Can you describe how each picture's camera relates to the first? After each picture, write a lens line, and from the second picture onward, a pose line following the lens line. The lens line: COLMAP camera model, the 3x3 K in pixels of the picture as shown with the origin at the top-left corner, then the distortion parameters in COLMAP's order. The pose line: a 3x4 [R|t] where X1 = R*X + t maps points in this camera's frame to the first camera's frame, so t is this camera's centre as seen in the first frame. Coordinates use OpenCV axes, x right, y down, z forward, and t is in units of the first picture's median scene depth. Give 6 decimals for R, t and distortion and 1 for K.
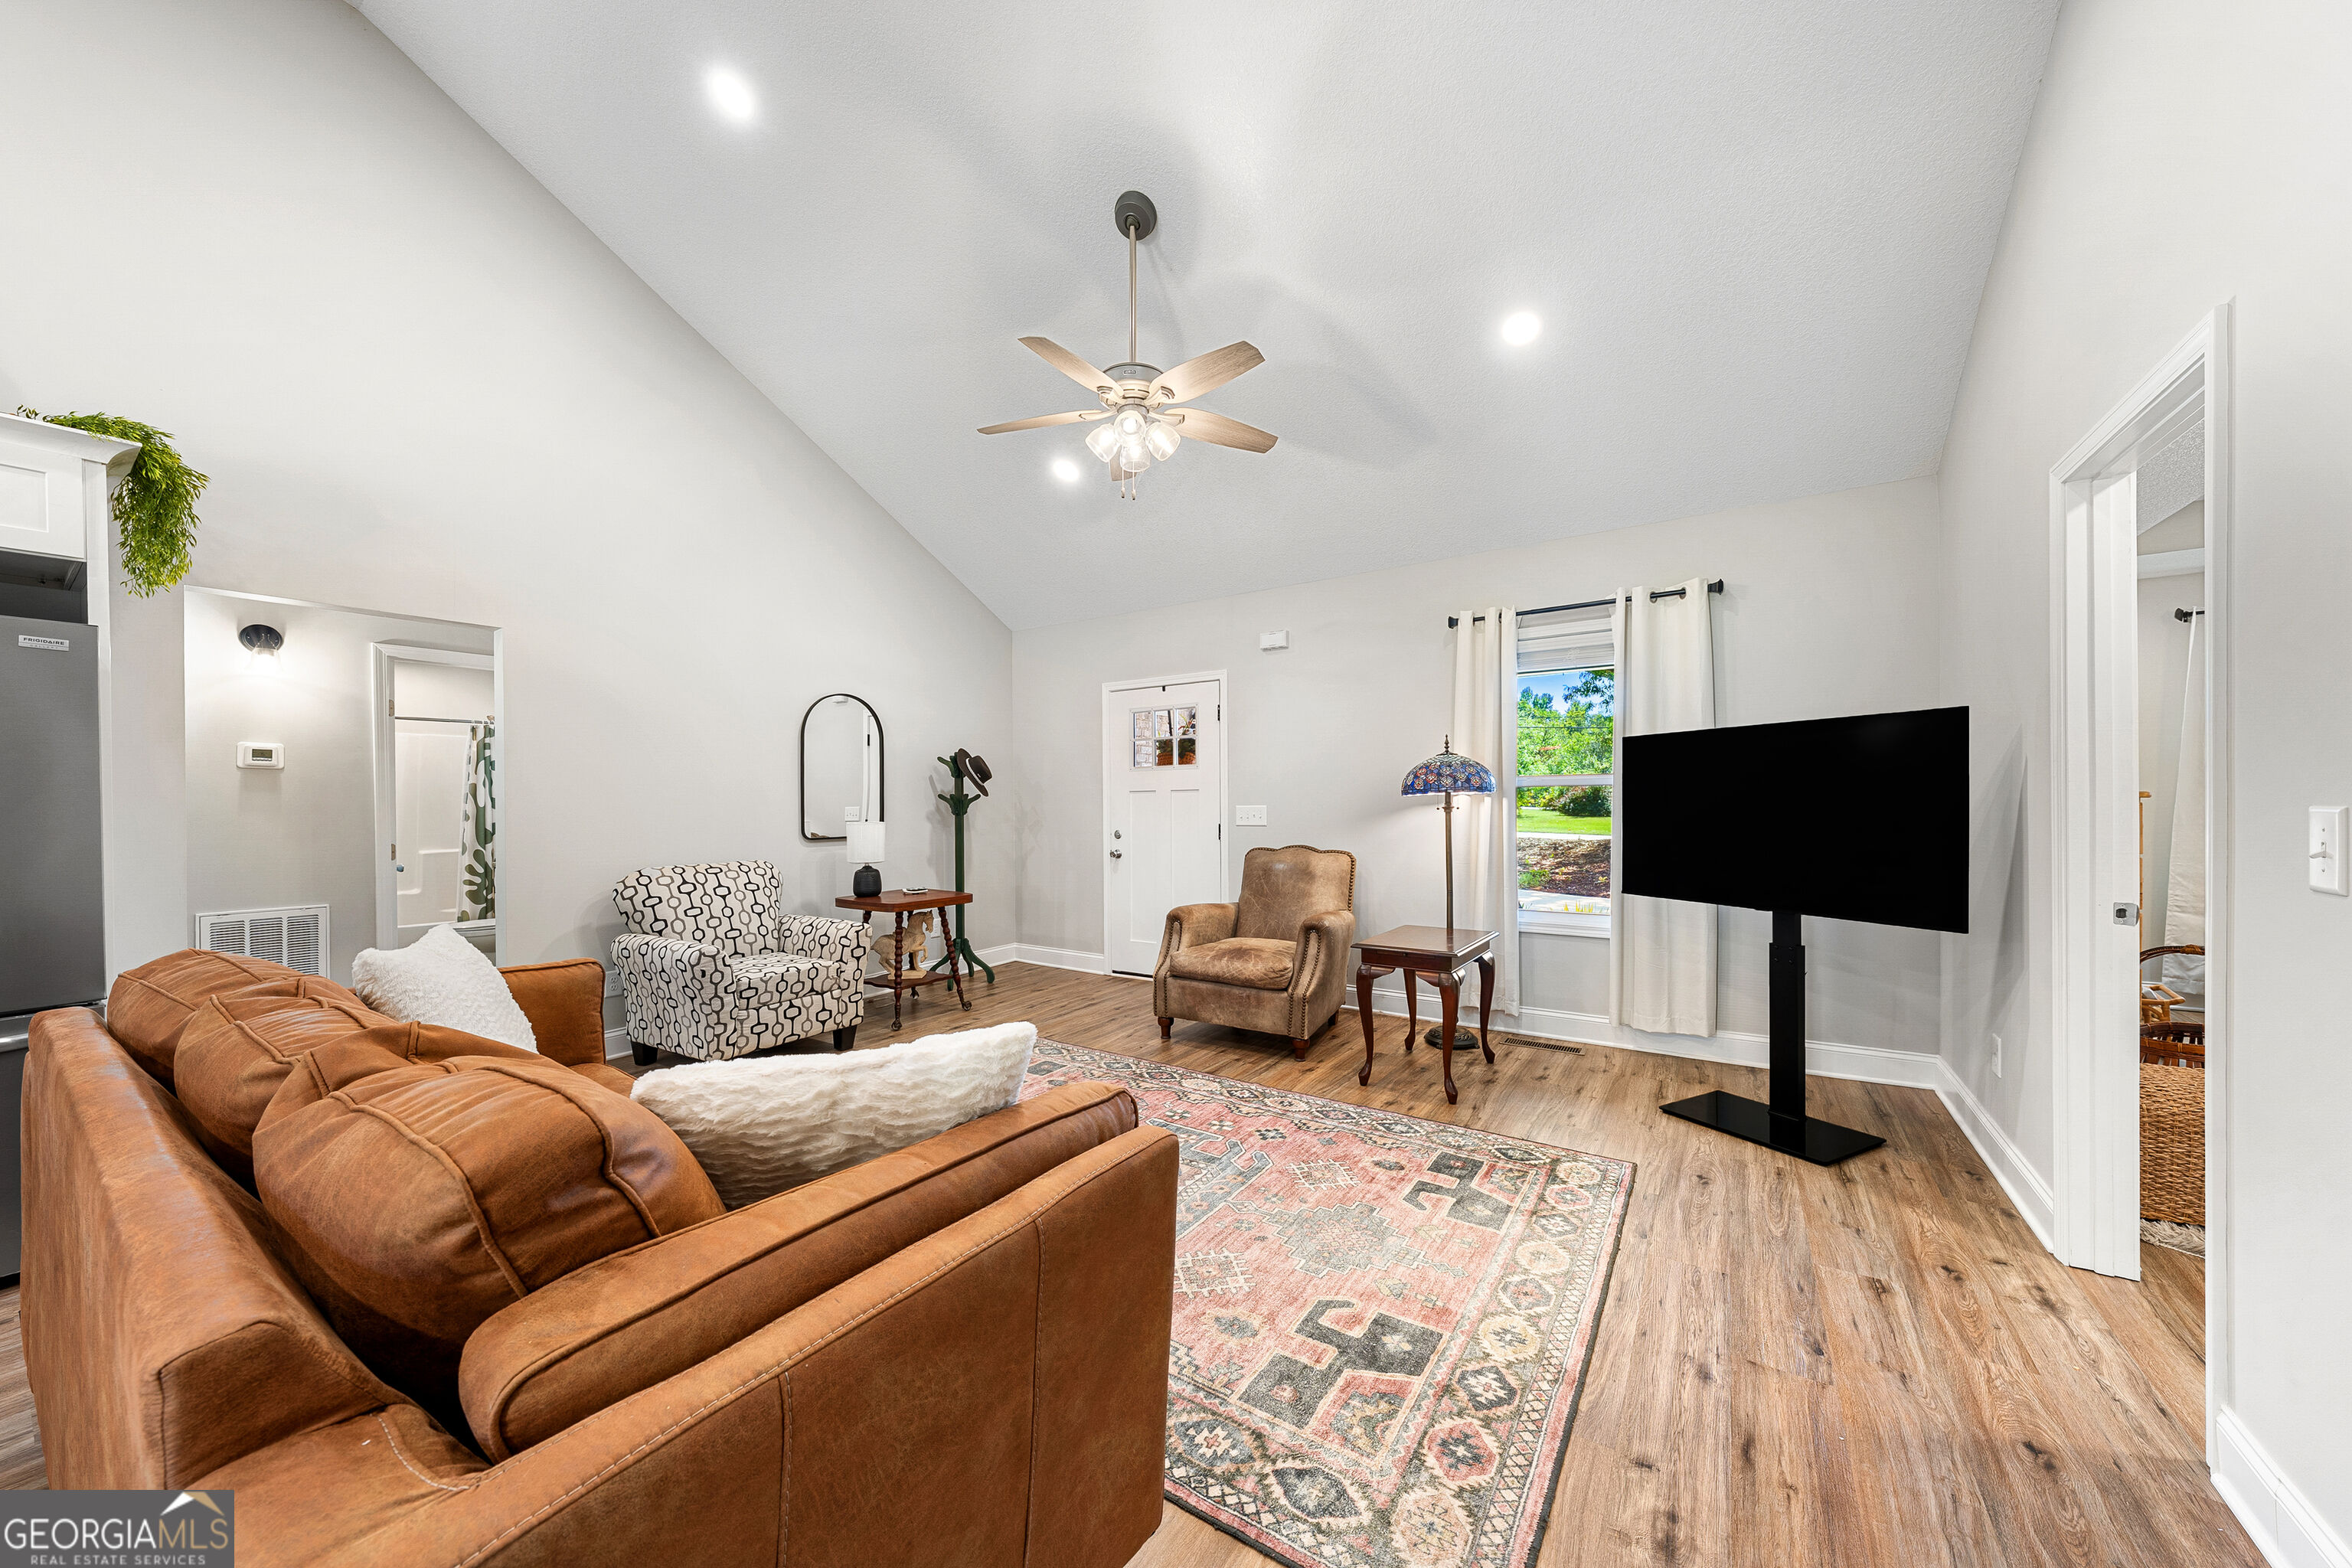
lens RADIAL K [[803.6, 0, 1180.7], [0, 803.6, 813.8], [0, 0, 1]] dist [-0.004638, 0.000095]
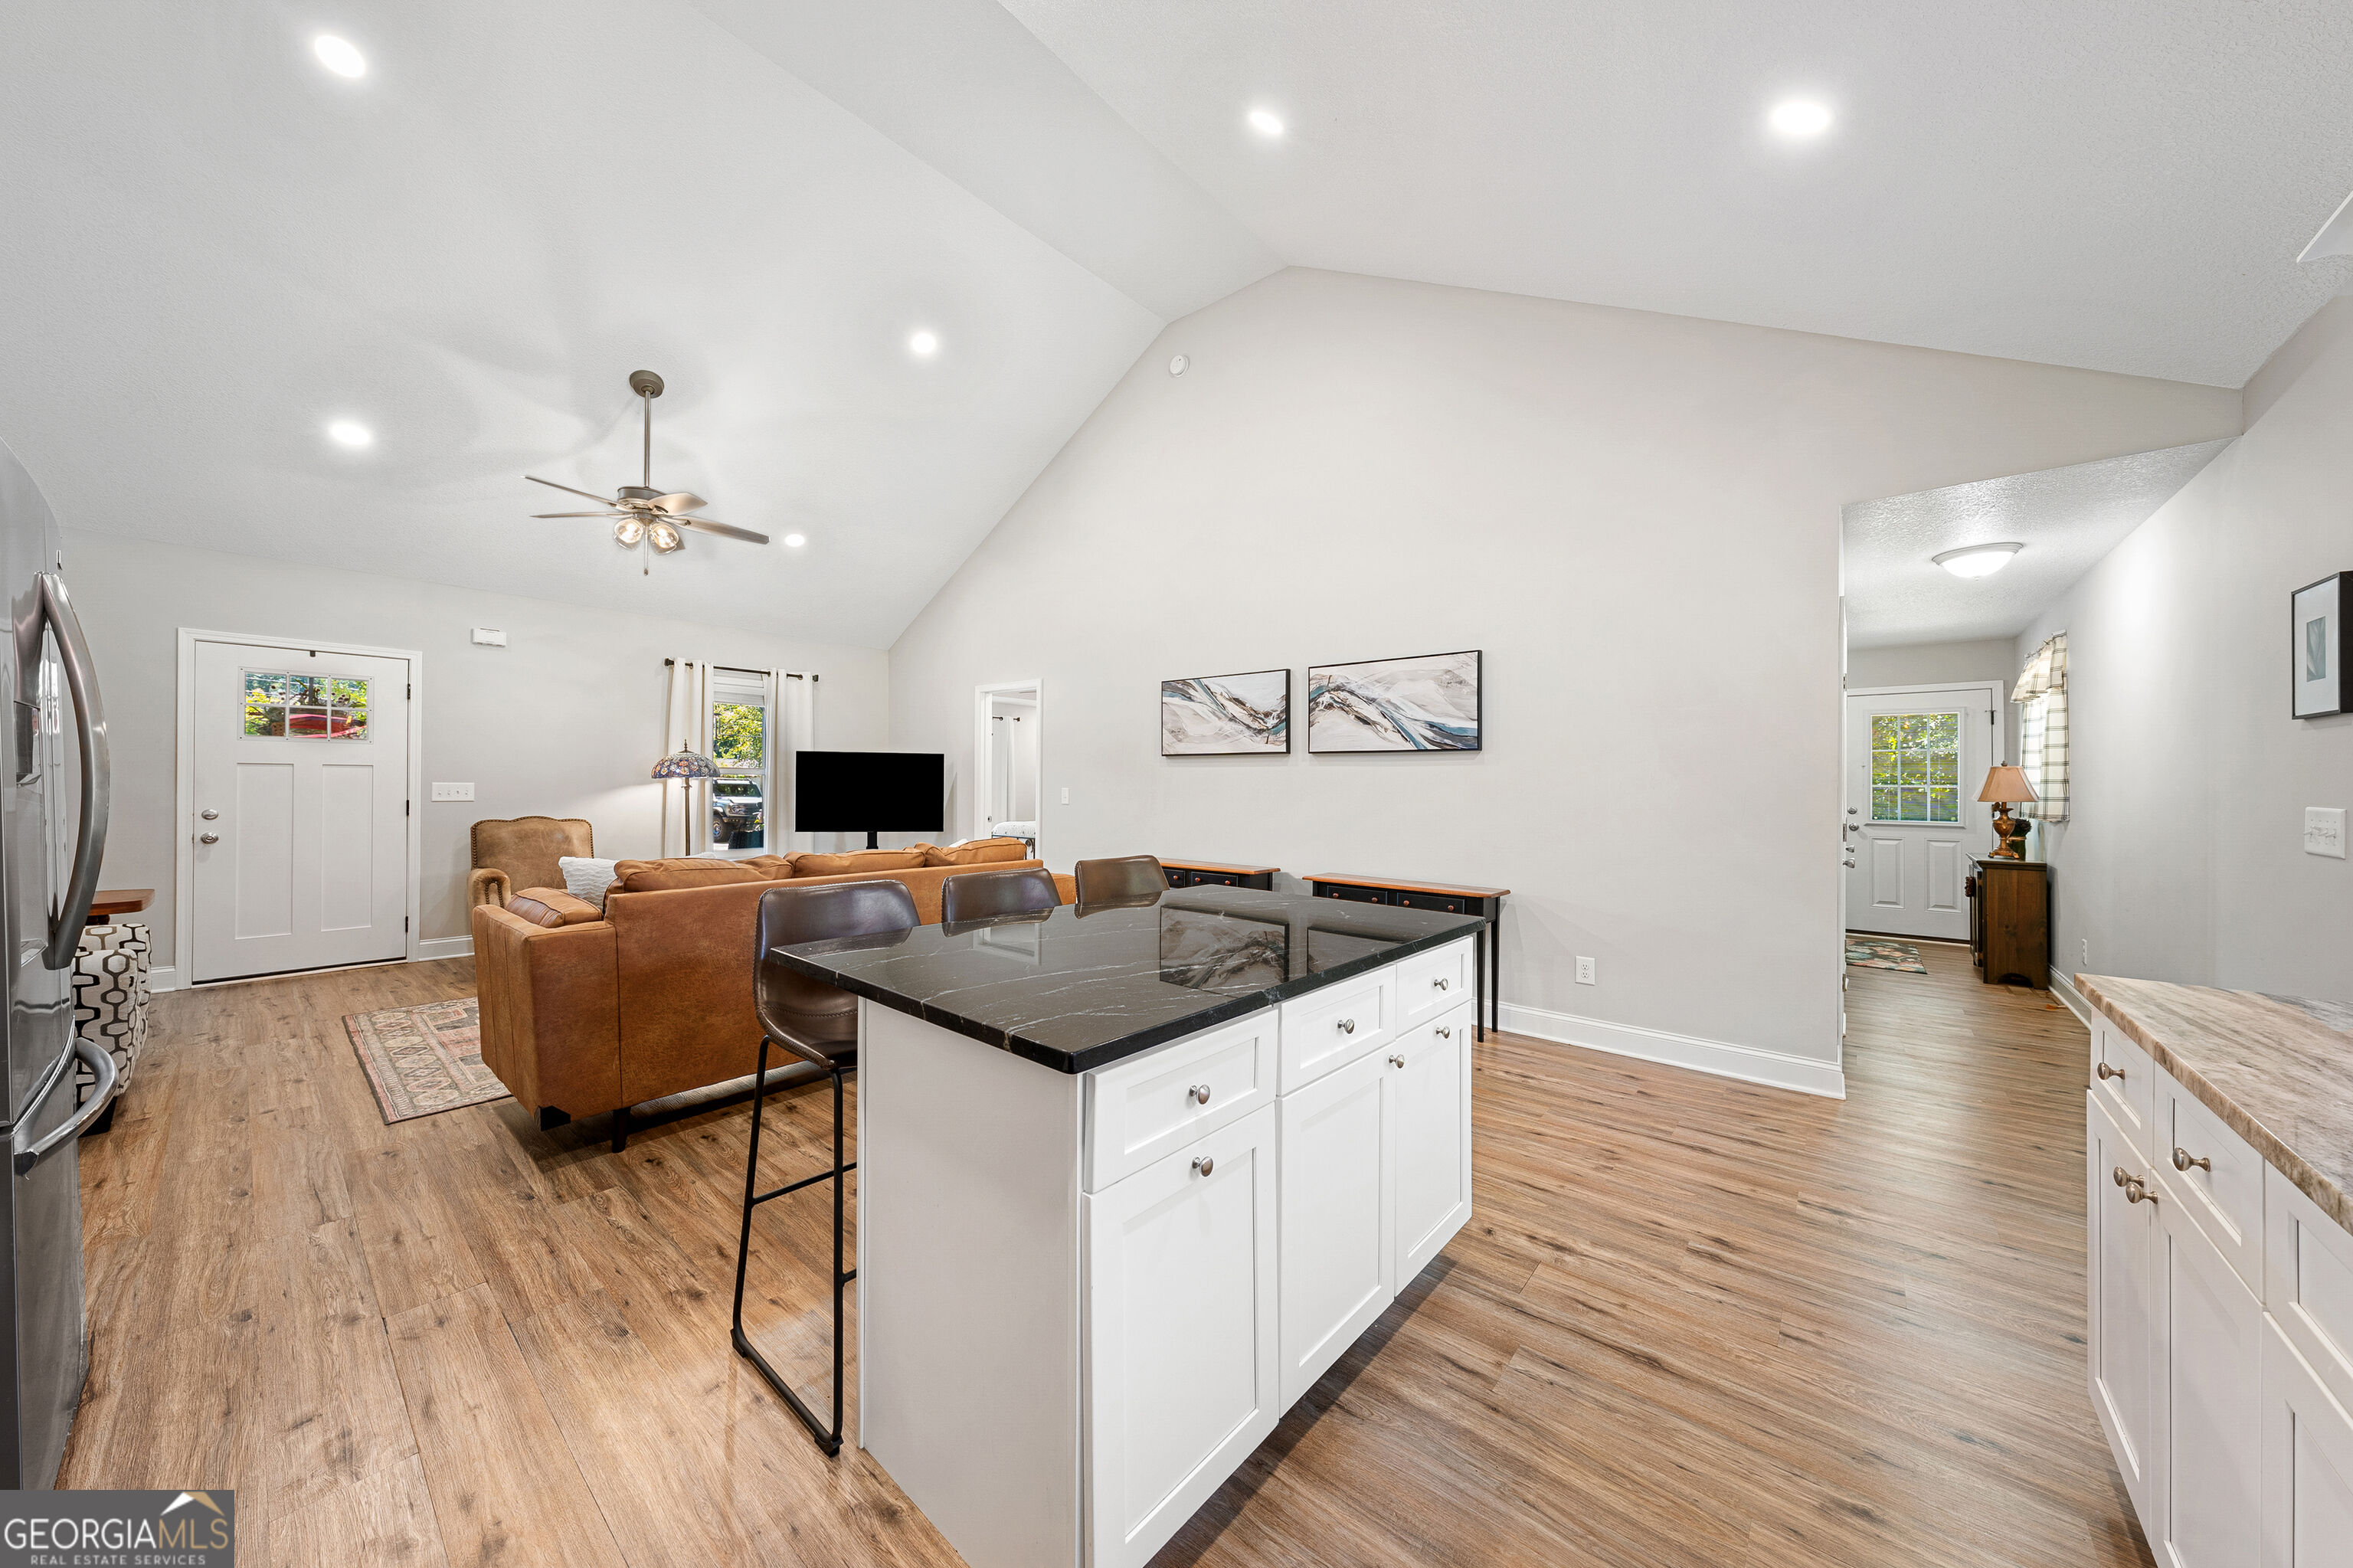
lens RADIAL K [[804.0, 0, 1176.9], [0, 804.0, 785.8], [0, 0, 1]] dist [-0.004638, 0.000095]
pose [[0.109982, 0.012181, 0.993859, -1.179511], [0.005137, 0.999905, -0.012823, 0.015404], [-0.993920, 0.006516, 0.109909, -0.108127]]
